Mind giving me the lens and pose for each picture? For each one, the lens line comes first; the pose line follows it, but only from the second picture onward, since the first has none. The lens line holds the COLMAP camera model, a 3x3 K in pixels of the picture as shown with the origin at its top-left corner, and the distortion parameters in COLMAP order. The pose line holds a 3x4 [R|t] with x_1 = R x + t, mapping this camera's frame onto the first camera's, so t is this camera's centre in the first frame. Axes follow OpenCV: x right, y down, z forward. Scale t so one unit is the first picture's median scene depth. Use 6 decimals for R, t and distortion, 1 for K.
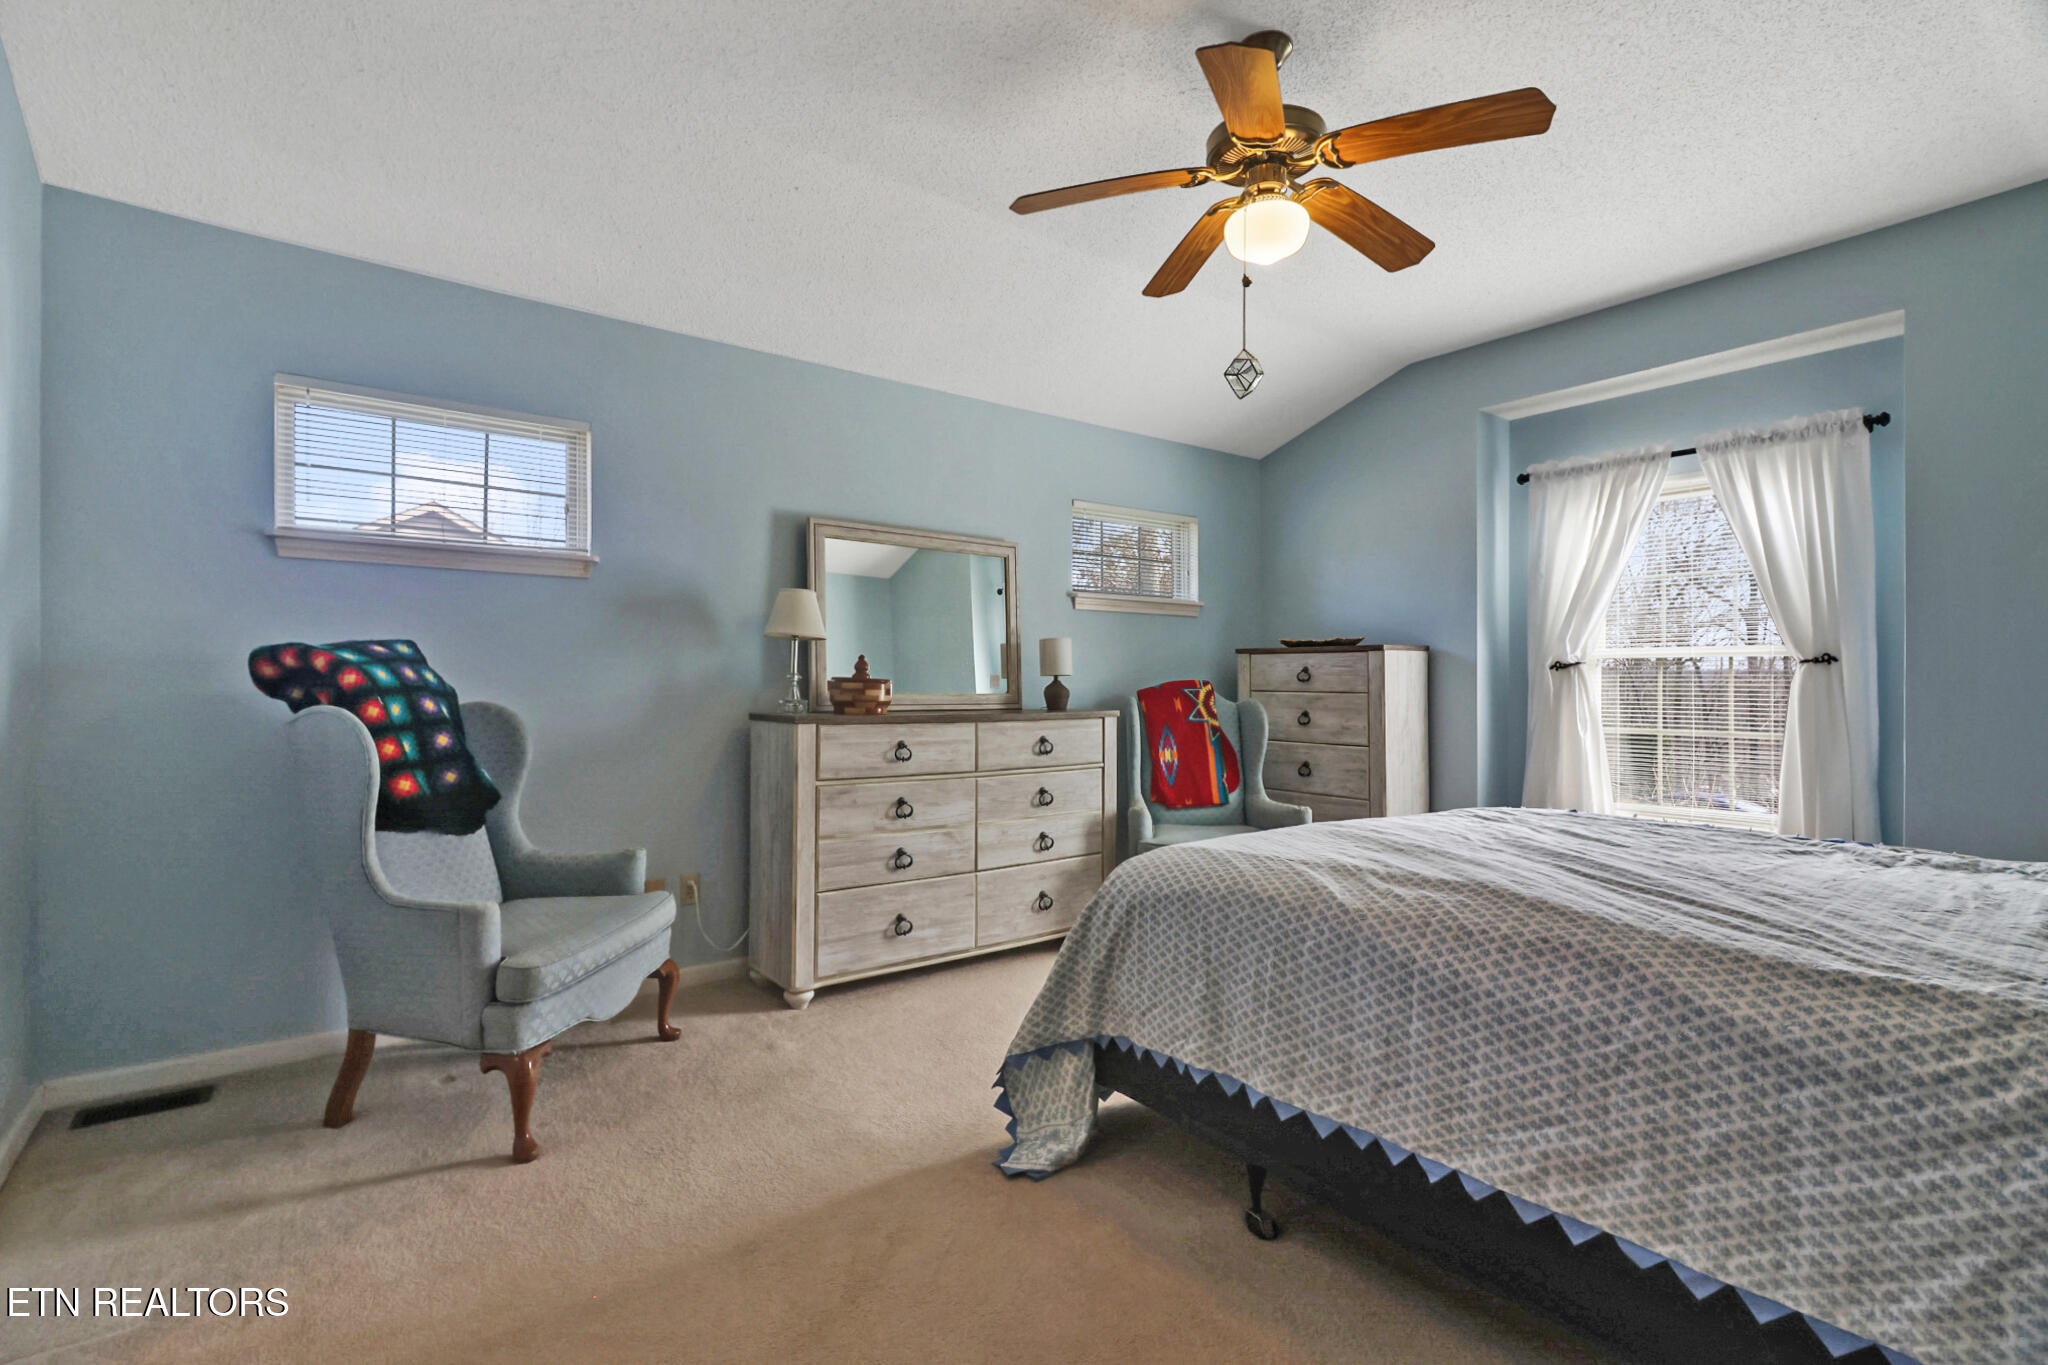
lens RADIAL K [[948.2, 0, 1017.8], [0, 948.2, 684.6], [0, 0, 1]] dist [0.000321, -0.008448]
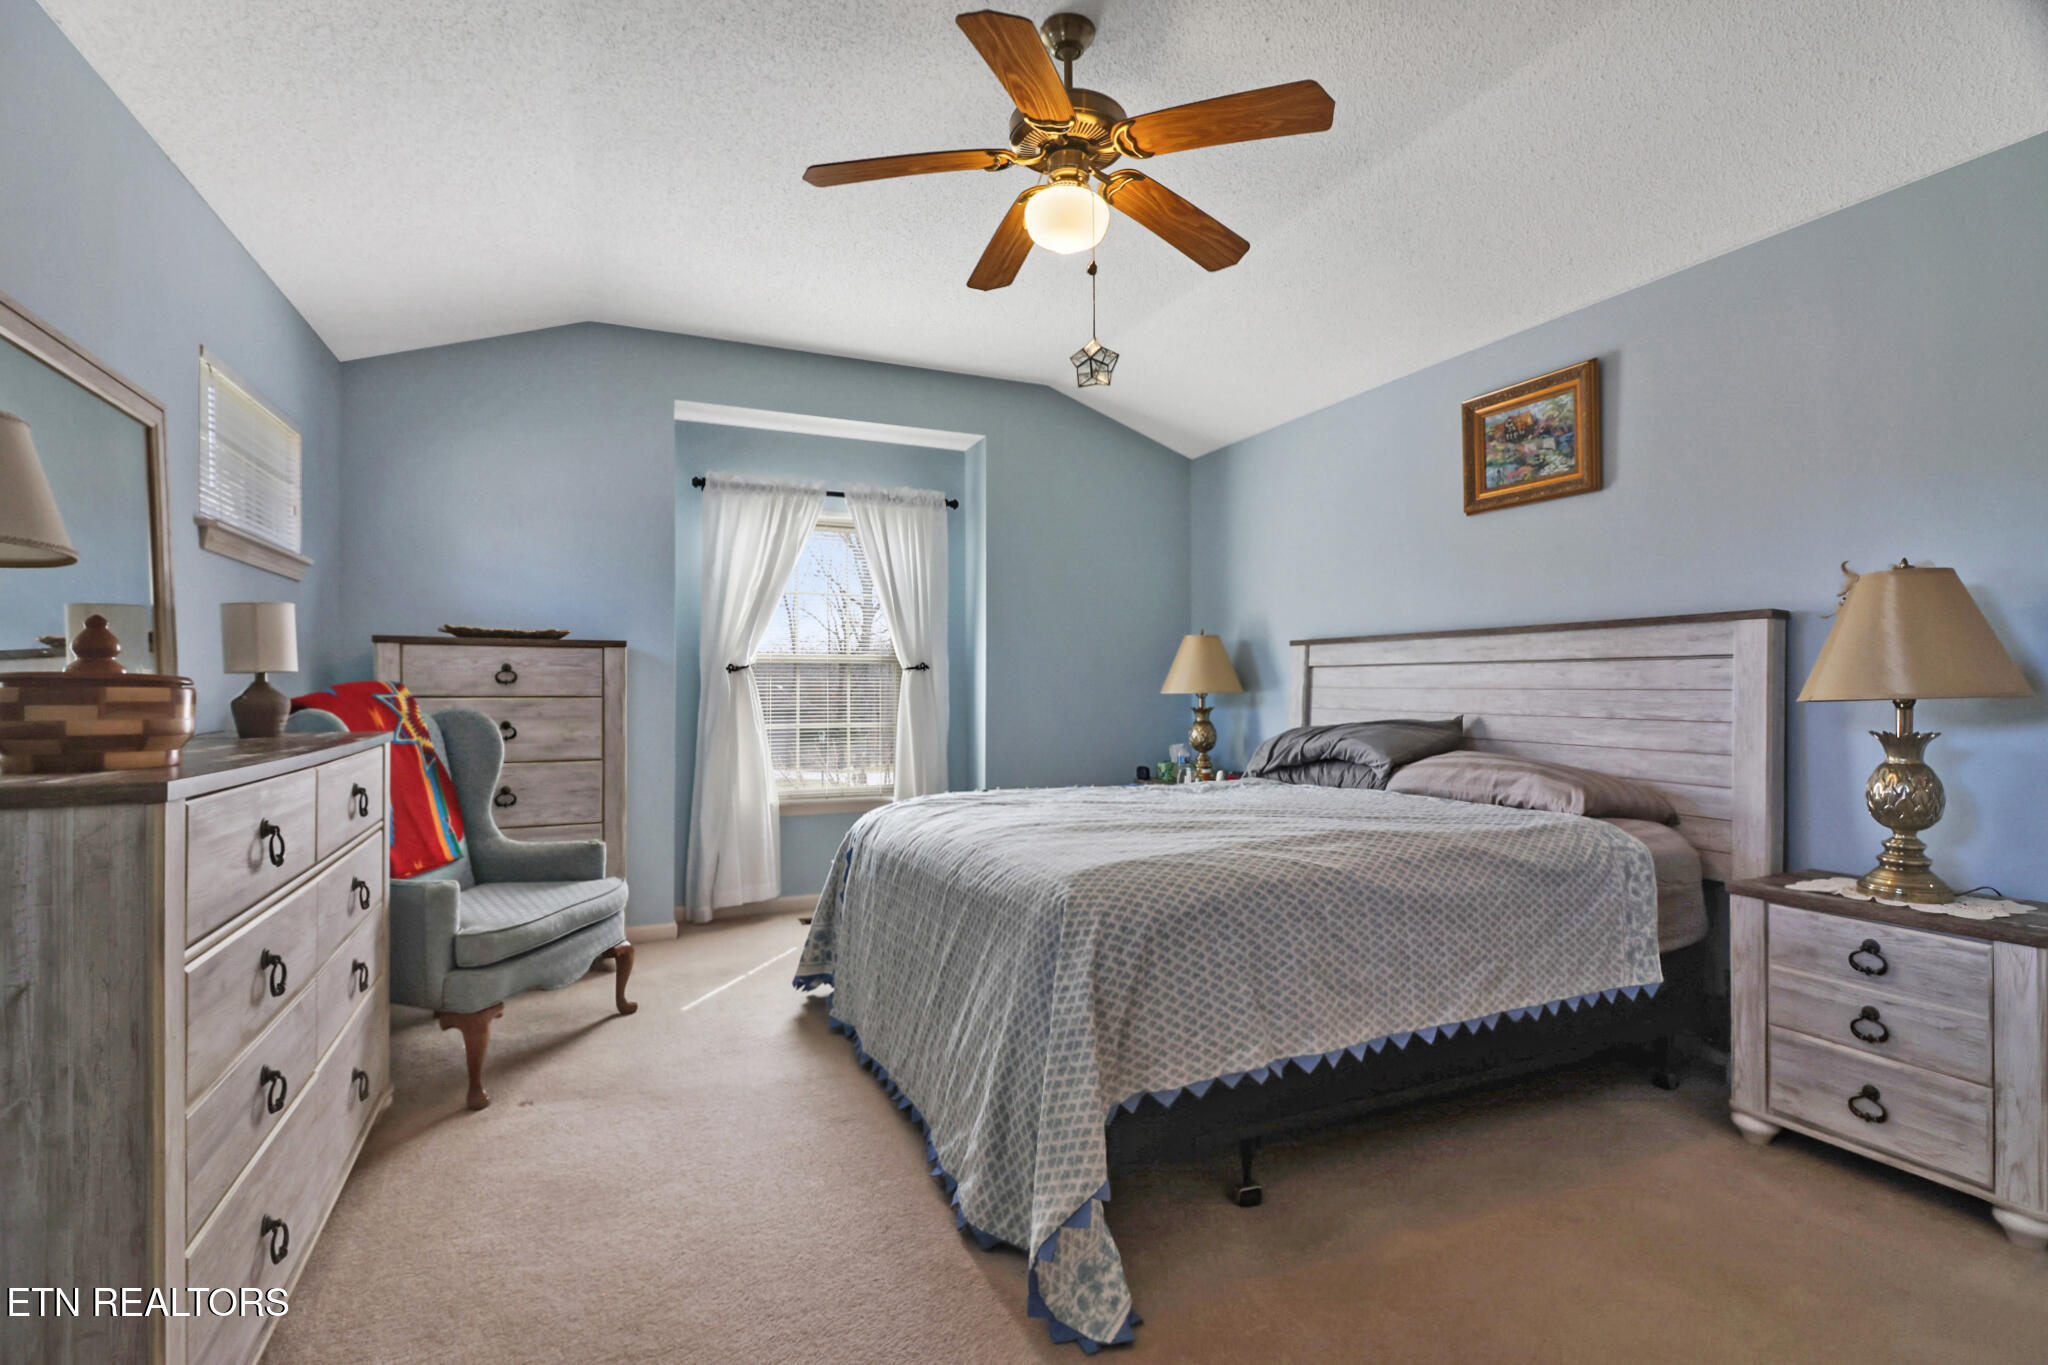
lens RADIAL K [[926.9, 0, 1015.5], [0, 926.9, 686.5], [0, 0, 1]] dist [0.000458, -0.014431]
pose [[0.221511, -0.004046, 0.975149, -0.374118], [0.002919, 0.999990, 0.003486, -0.002164], [-0.975154, 0.002074, 0.221520, 0.472736]]
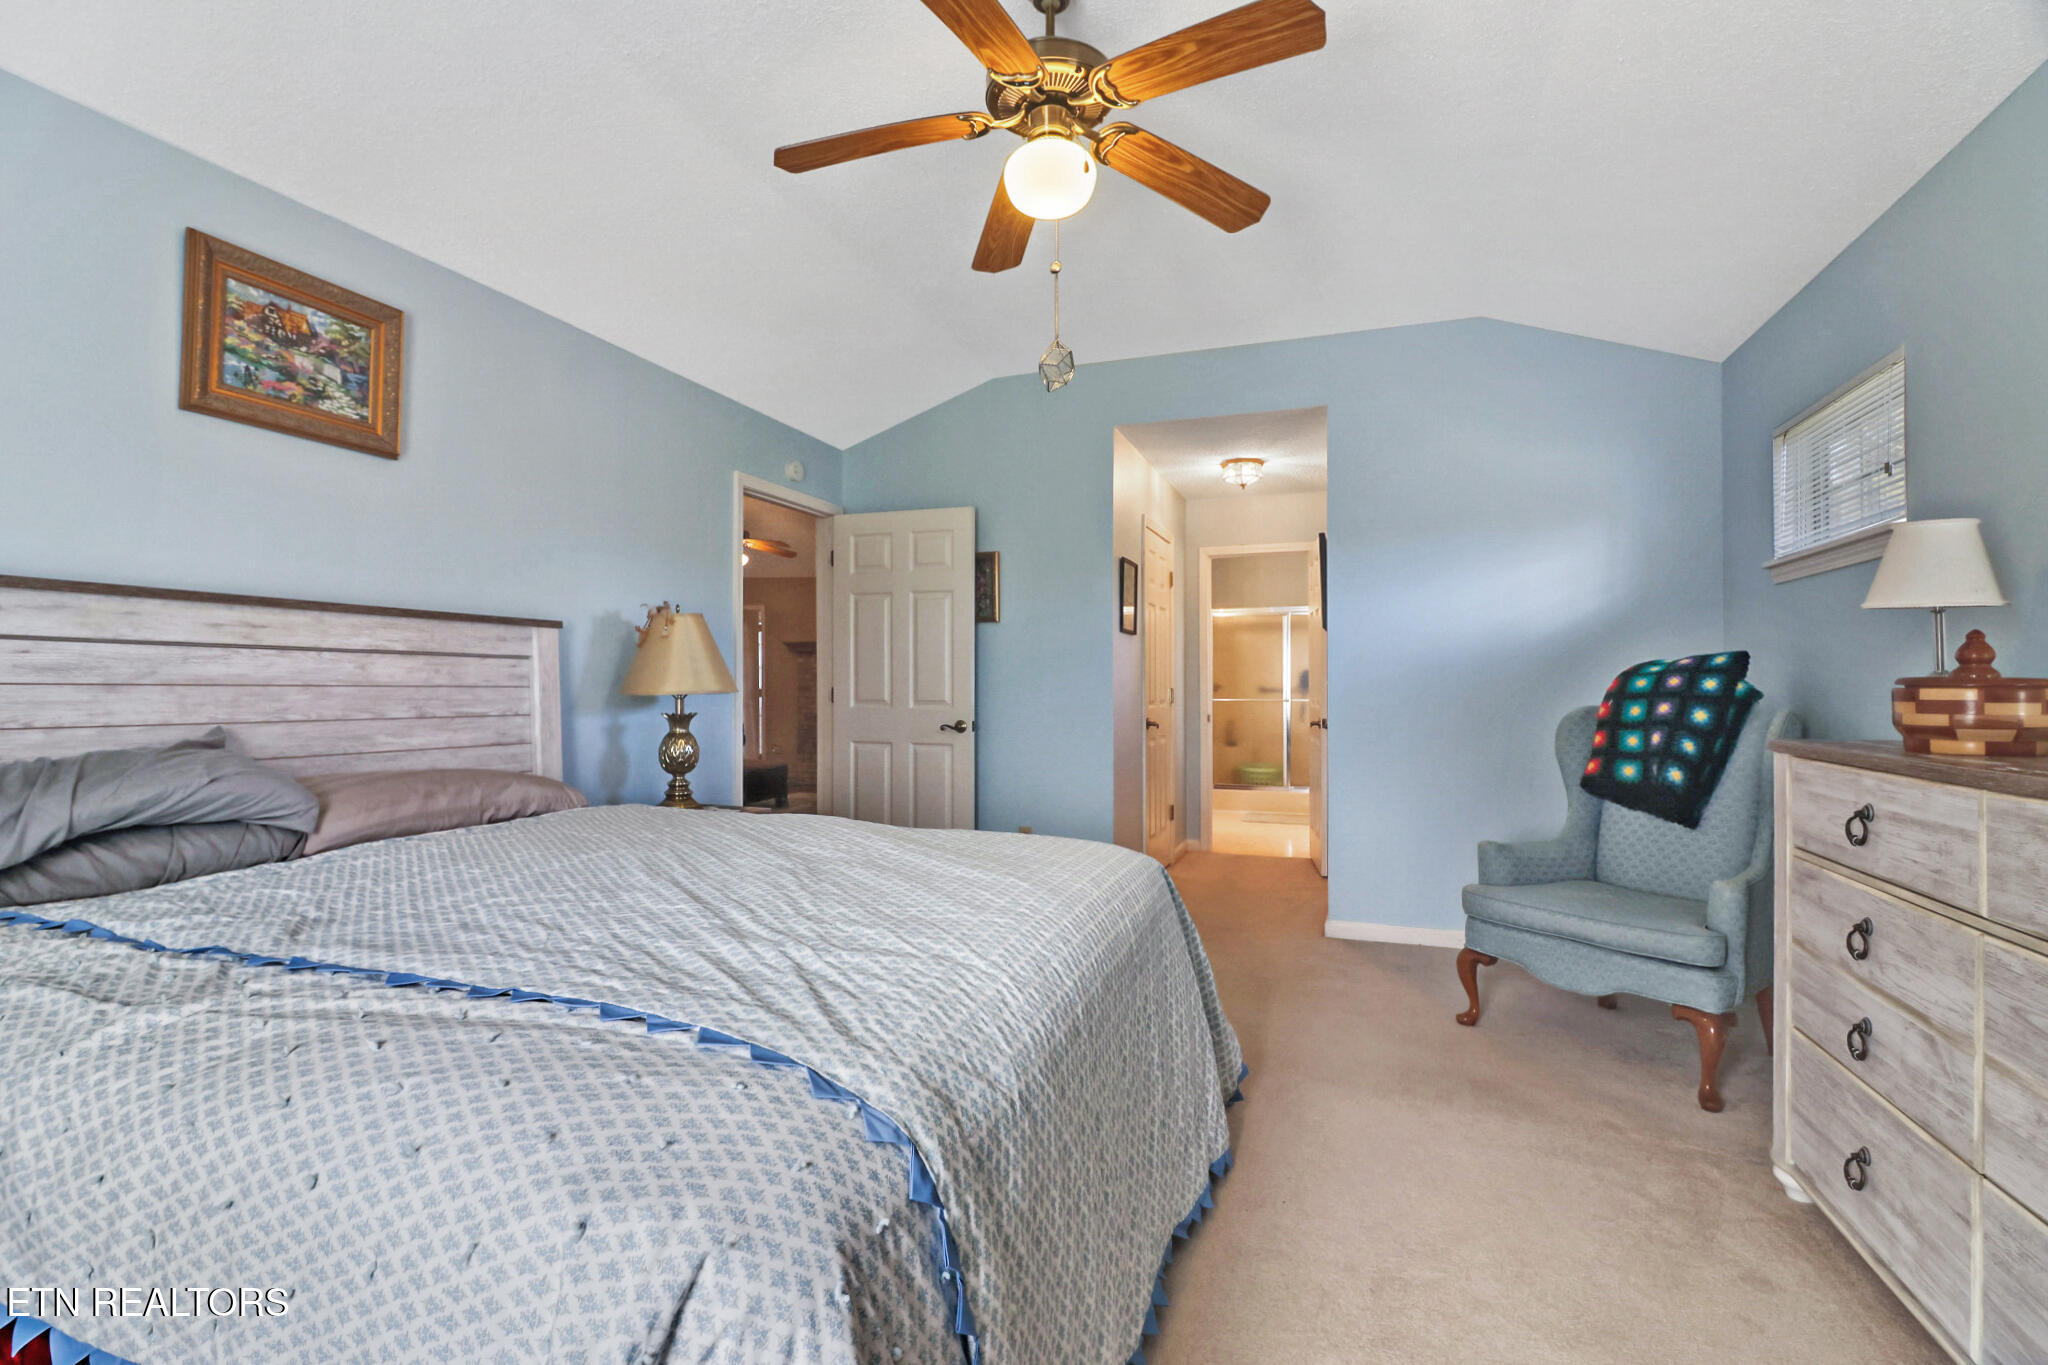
lens RADIAL K [[926.9, 0, 1015.5], [0, 926.9, 686.5], [0, 0, 1]] dist [0.000458, -0.014431]
pose [[-0.843444, -0.008027, -0.537157, 0.420198], [-0.008210, 0.999964, -0.002053, 0.001956], [0.537154, 0.002679, -0.843480, 0.956597]]
